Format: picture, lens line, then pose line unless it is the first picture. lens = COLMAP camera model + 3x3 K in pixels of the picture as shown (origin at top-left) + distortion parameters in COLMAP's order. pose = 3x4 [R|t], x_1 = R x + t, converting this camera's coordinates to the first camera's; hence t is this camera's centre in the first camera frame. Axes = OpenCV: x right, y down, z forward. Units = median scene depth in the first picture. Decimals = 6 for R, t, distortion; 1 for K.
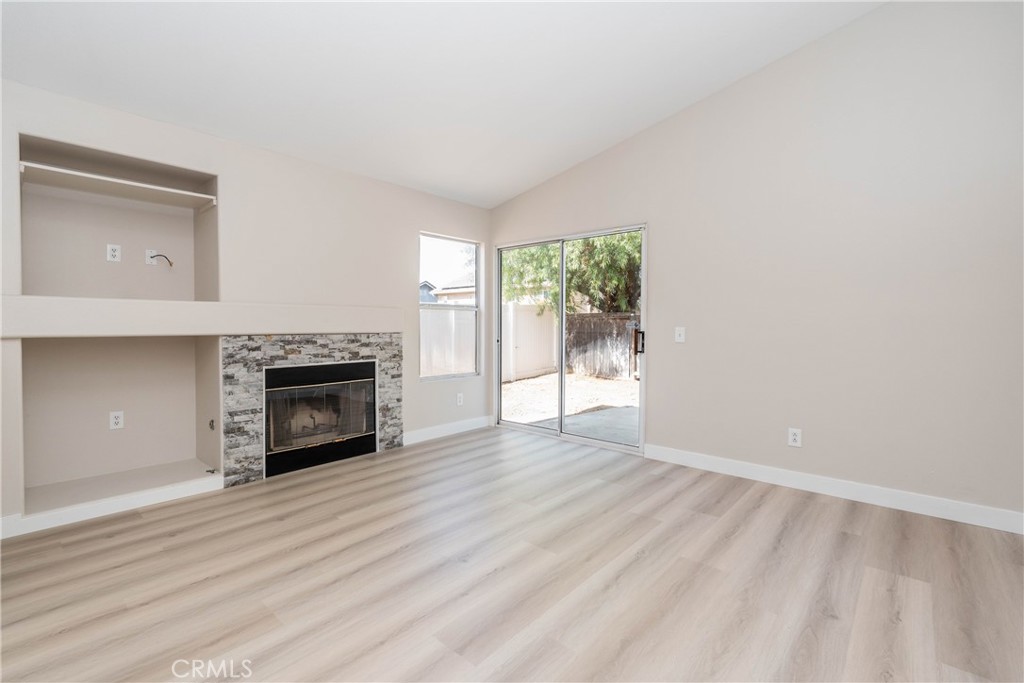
lens RADIAL K [[450.8, 0, 513.8], [0, 450.8, 337.6], [0, 0, 1]] dist [-0.004874, -0.000084]
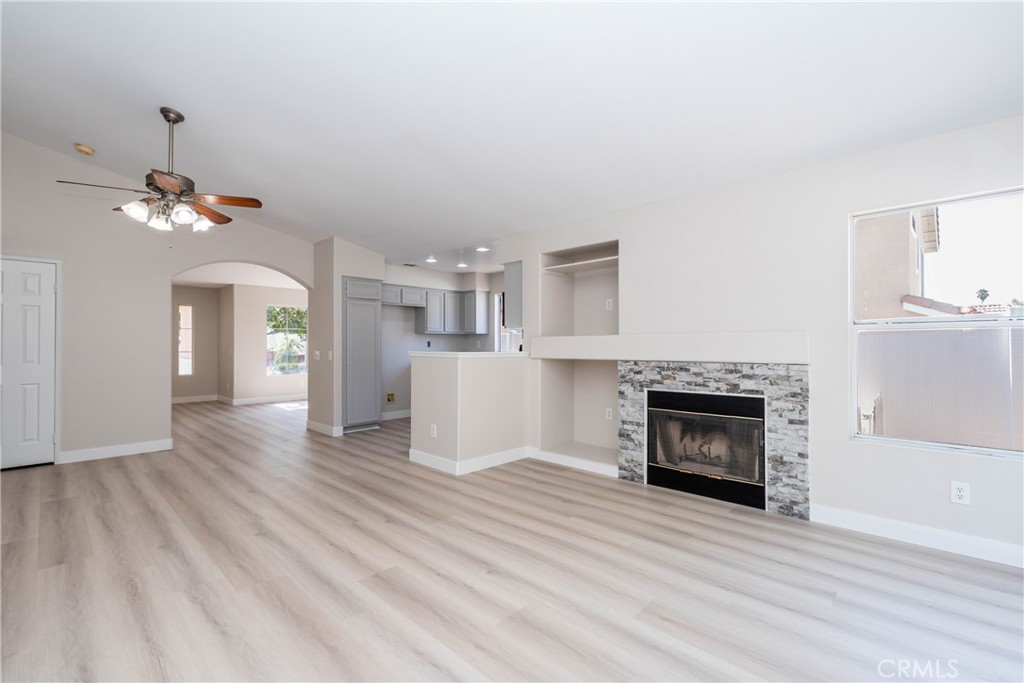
lens RADIAL K [[450.8, 0, 510.2], [0, 450.8, 342.5], [0, 0, 1]] dist [-0.004874, -0.000084]
pose [[-0.041557, -0.007461, -0.999108, 0.593235], [-0.022129, 0.999734, -0.006546, -0.036453], [0.998891, 0.021838, -0.041711, 0.646396]]
